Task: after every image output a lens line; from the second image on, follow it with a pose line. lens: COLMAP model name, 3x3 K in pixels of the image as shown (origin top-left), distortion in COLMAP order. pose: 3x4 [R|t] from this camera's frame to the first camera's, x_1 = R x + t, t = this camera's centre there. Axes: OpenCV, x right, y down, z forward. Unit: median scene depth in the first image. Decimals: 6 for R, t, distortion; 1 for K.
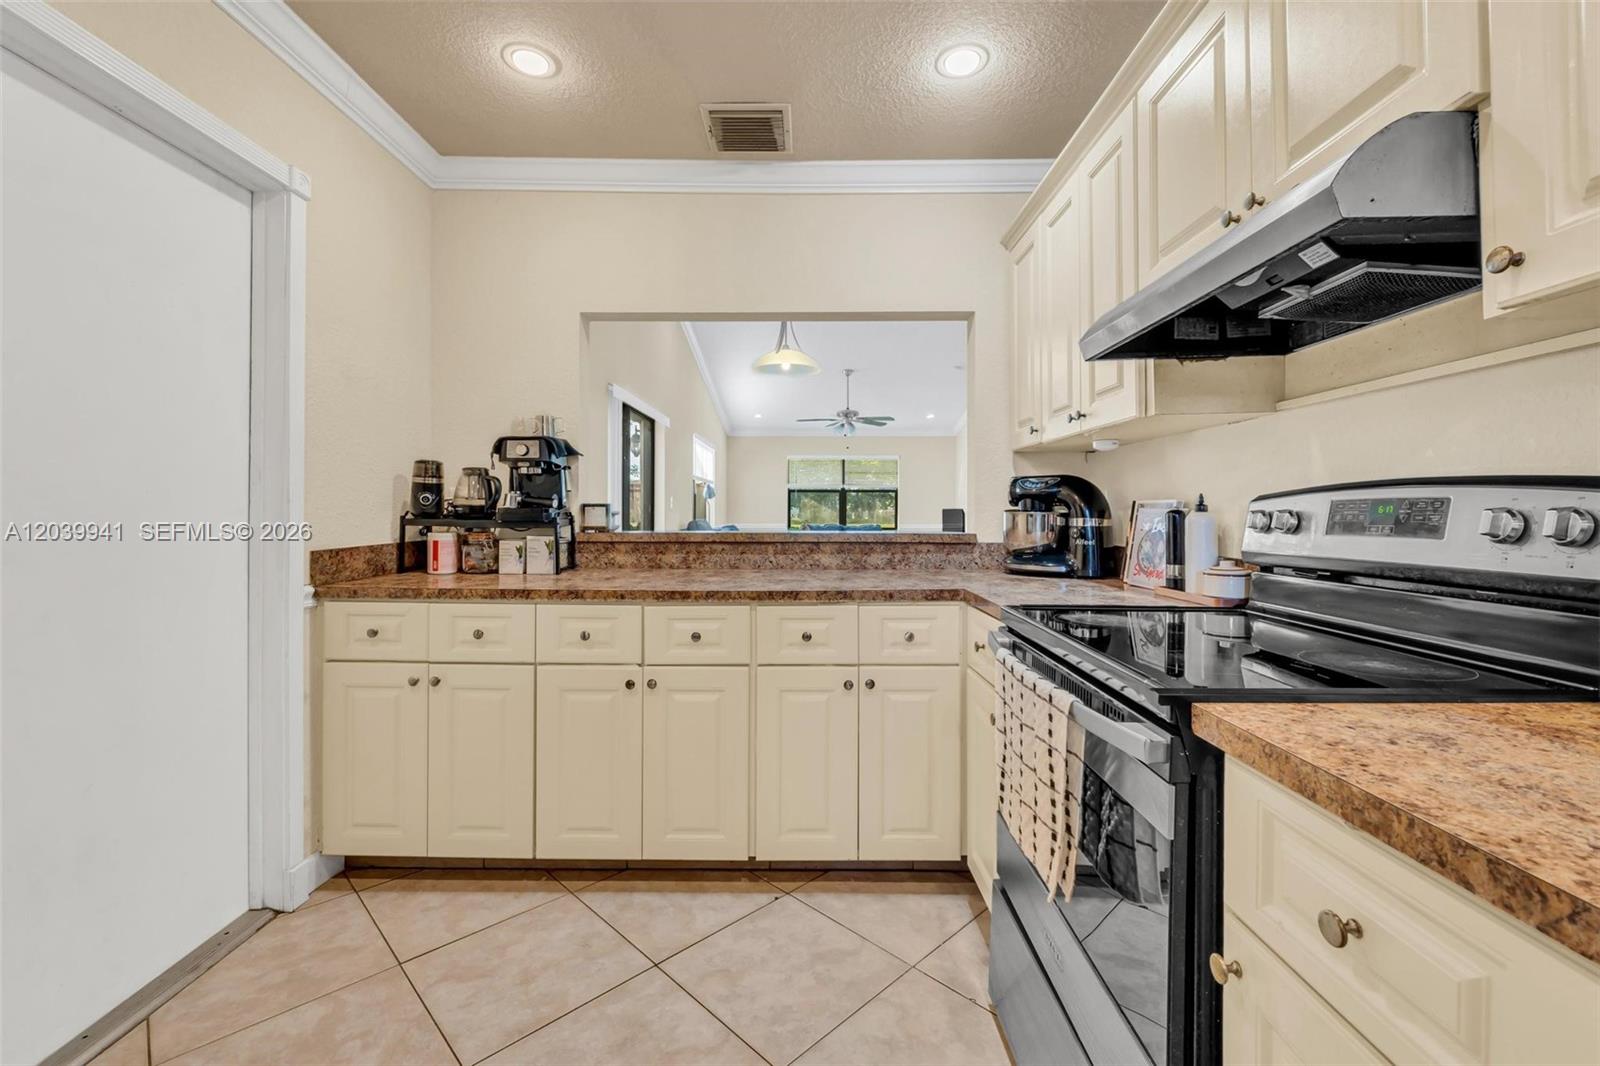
lens RADIAL K [[676.5, 0, 799.4], [0, 676.5, 511.4], [0, 0, 1]] dist [-0.003571, -0.000722]
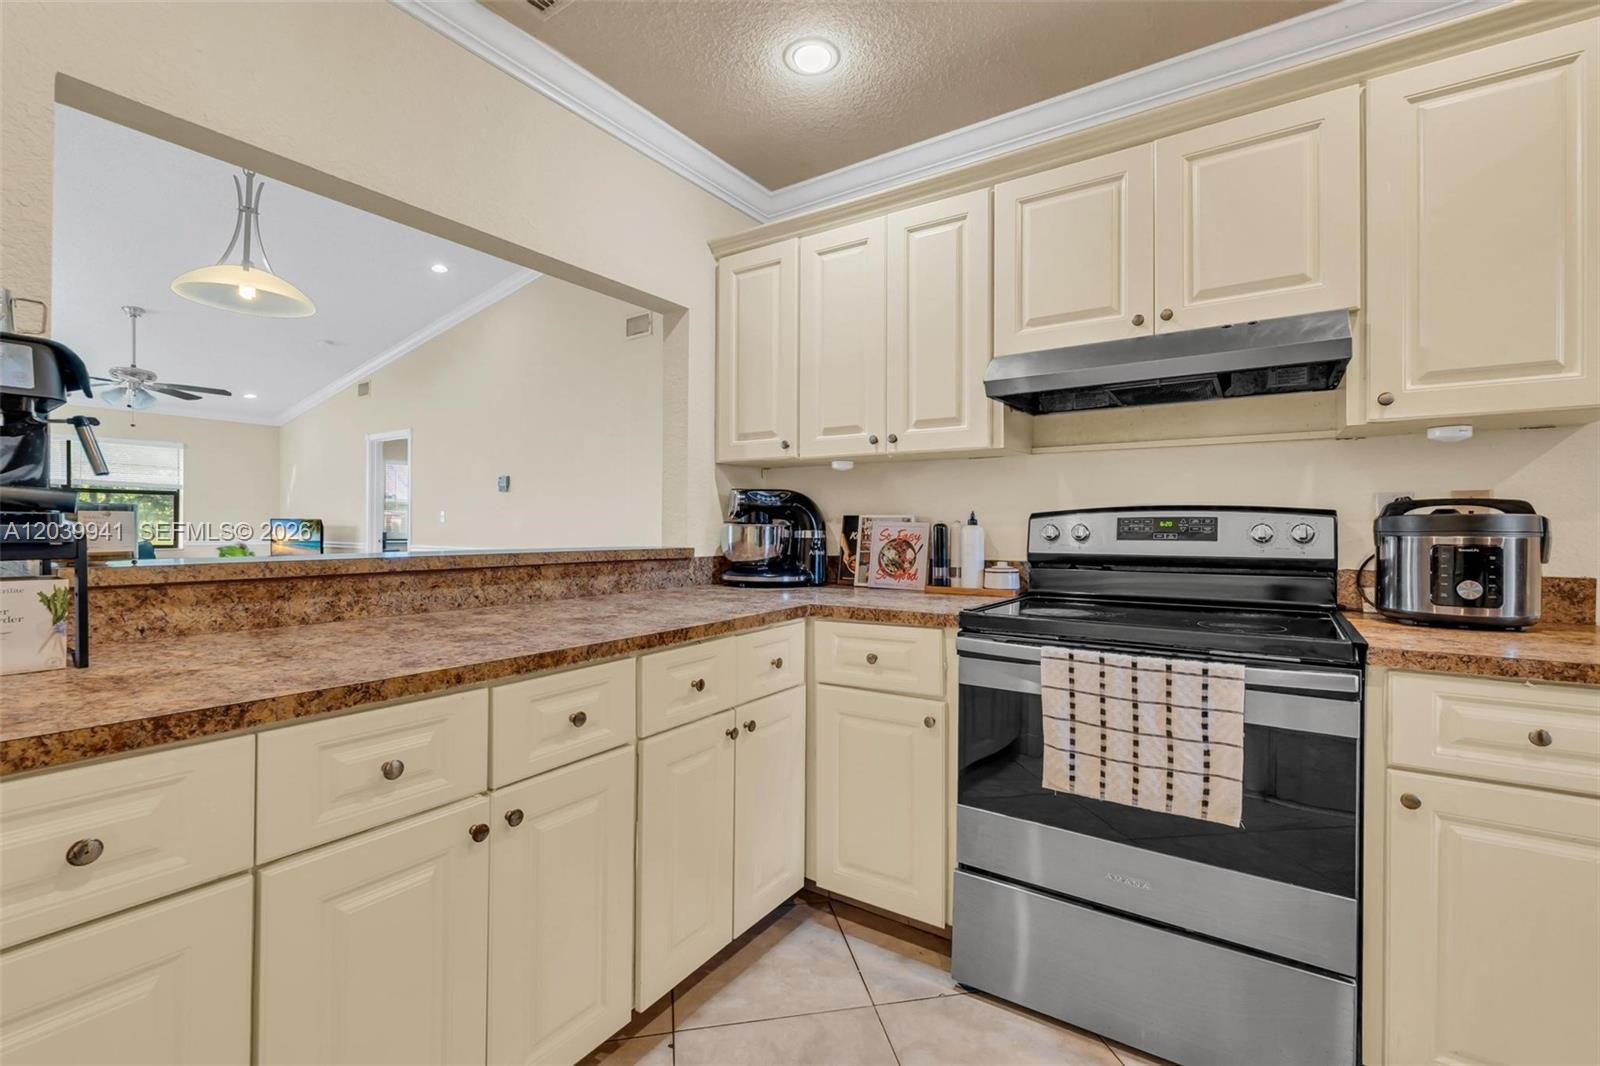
lens RADIAL K [[676.5, 0, 795.6], [0, 676.5, 527.6], [0, 0, 1]] dist [-0.003571, -0.000722]
pose [[0.555766, -0.001130, 0.831338, -0.445281], [-0.003564, 0.999987, 0.003742, 0.001273], [-0.831331, -0.005043, 0.555755, 0.373014]]
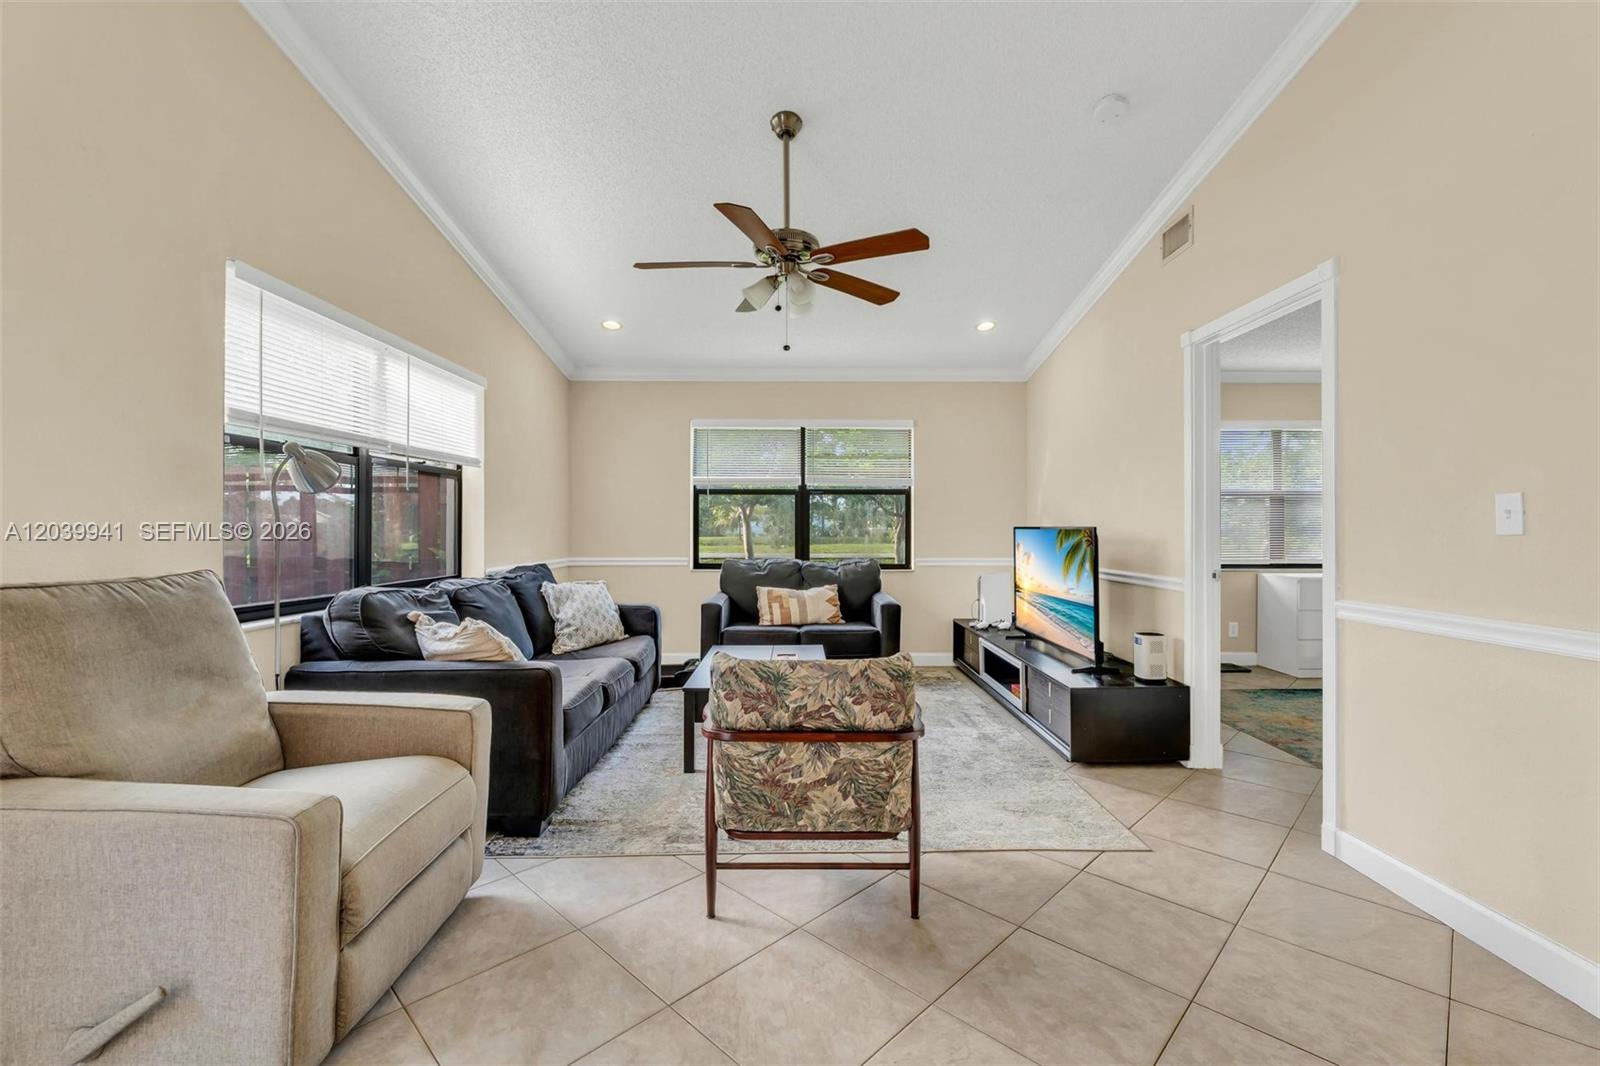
lens RADIAL K [[676.5, 0, 810.3], [0, 676.5, 528.5], [0, 0, 1]] dist [-0.003571, -0.000722]
pose [[0.999660, 0.002896, 0.025915, 0.291141], [-0.002823, 0.999992, -0.002863, -0.005099], [-0.025923, 0.002789, 0.999660, 2.522542]]
